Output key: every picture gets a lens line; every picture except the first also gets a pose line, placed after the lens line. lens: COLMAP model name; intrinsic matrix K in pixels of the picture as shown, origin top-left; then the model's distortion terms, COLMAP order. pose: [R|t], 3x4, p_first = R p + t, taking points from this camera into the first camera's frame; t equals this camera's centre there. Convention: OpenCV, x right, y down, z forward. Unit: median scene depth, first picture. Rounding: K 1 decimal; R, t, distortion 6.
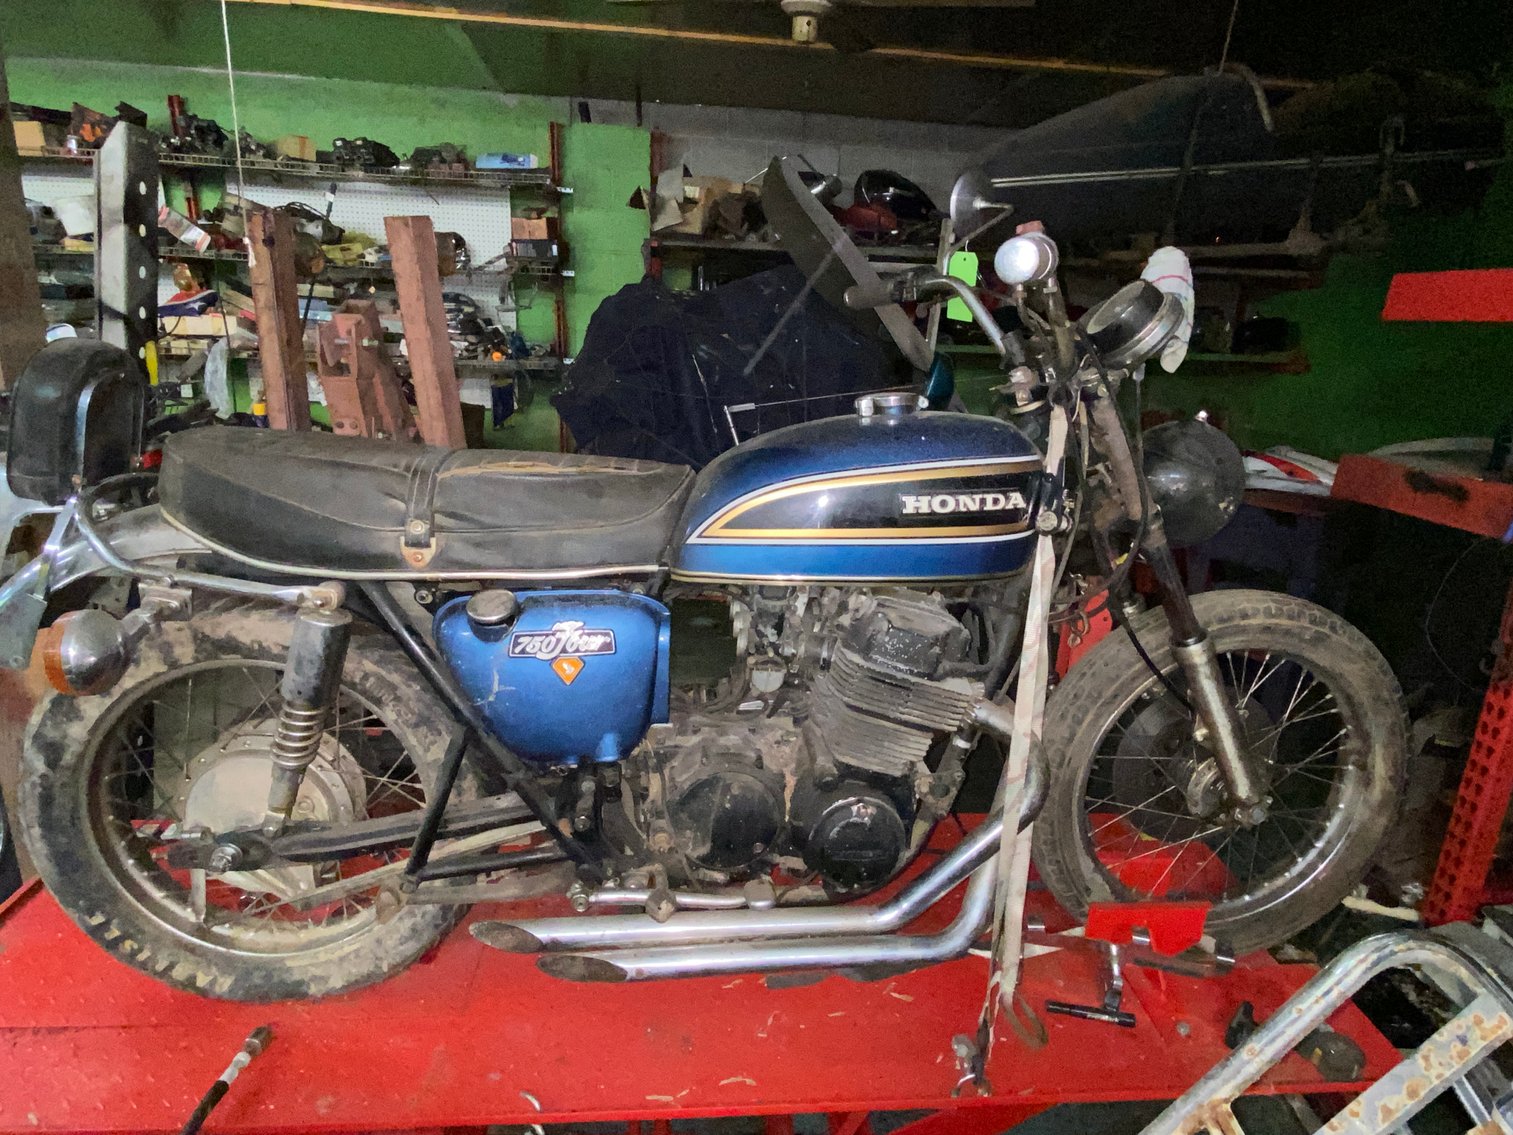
lens RADIAL K [[901.1, 0, 756.5], [0, 901.1, 567.5], [0, 0, 1]] dist [0.005170, 0.000158]
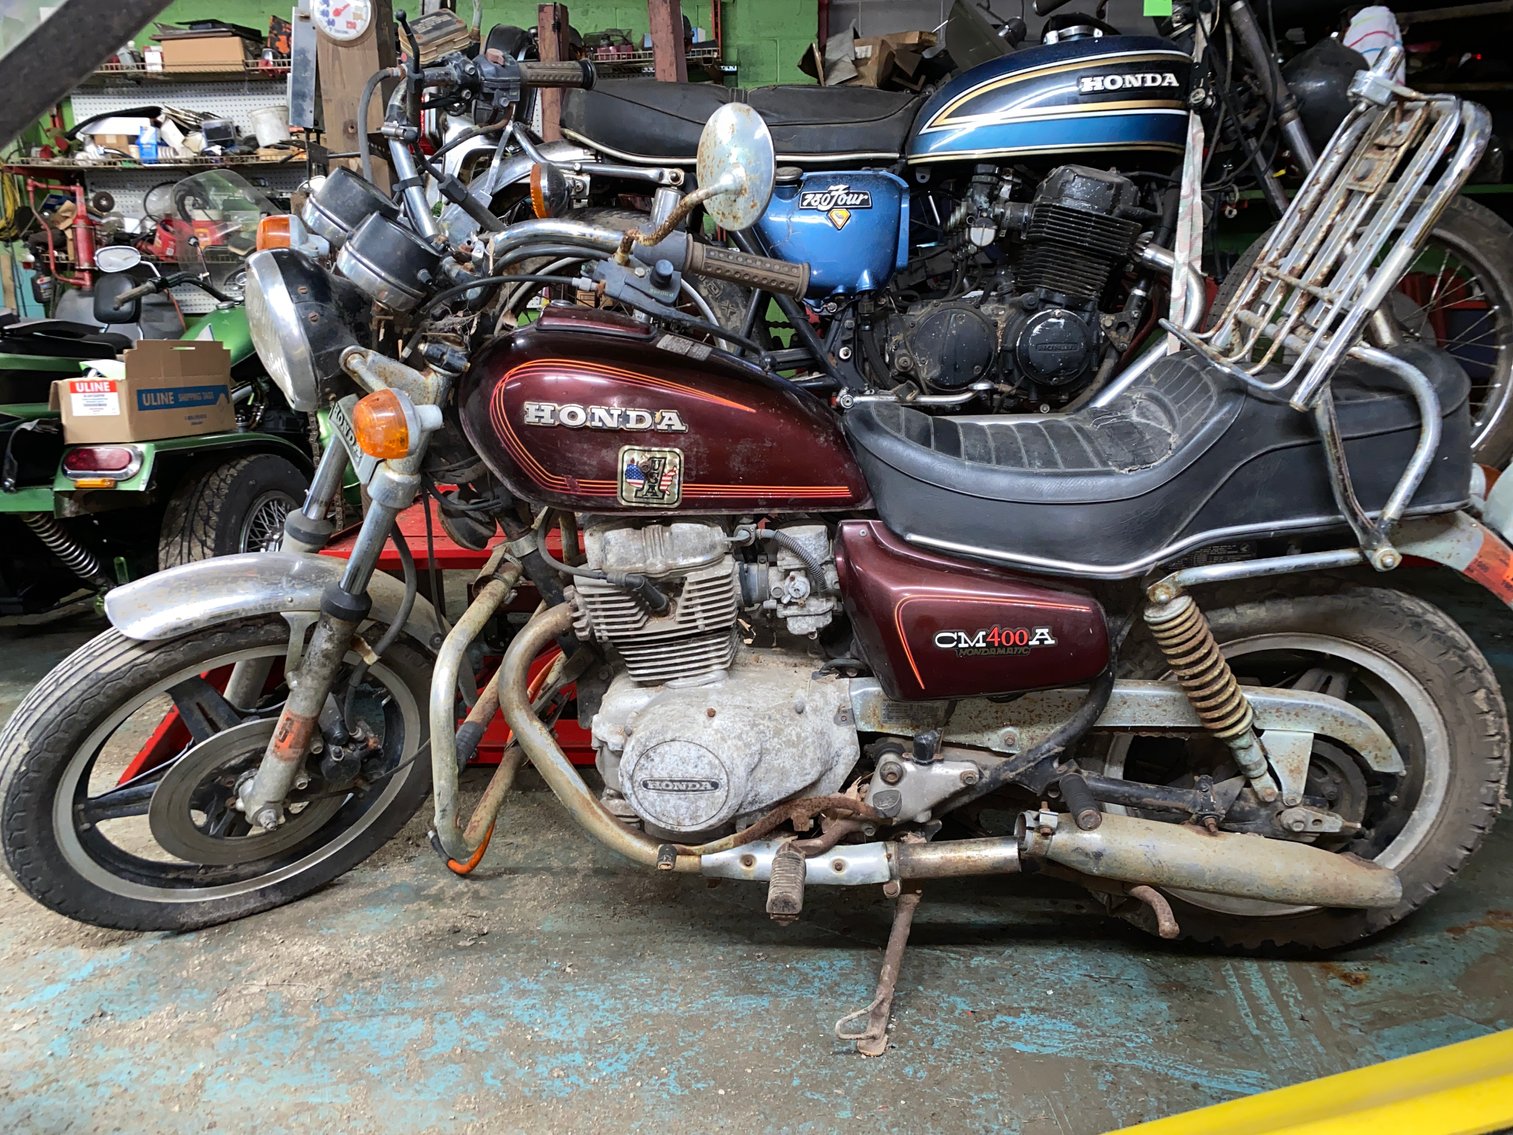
lens RADIAL K [[1142.6, 0, 756.5], [0, 1142.6, 567.5], [0, 0, 1]] dist [0.018496, -0.008779]
pose [[0.988601, -0.029735, -0.147596, -0.079832], [0.023433, 0.998745, -0.044253, 0.650747], [0.148726, 0.040290, 0.988057, -0.677307]]
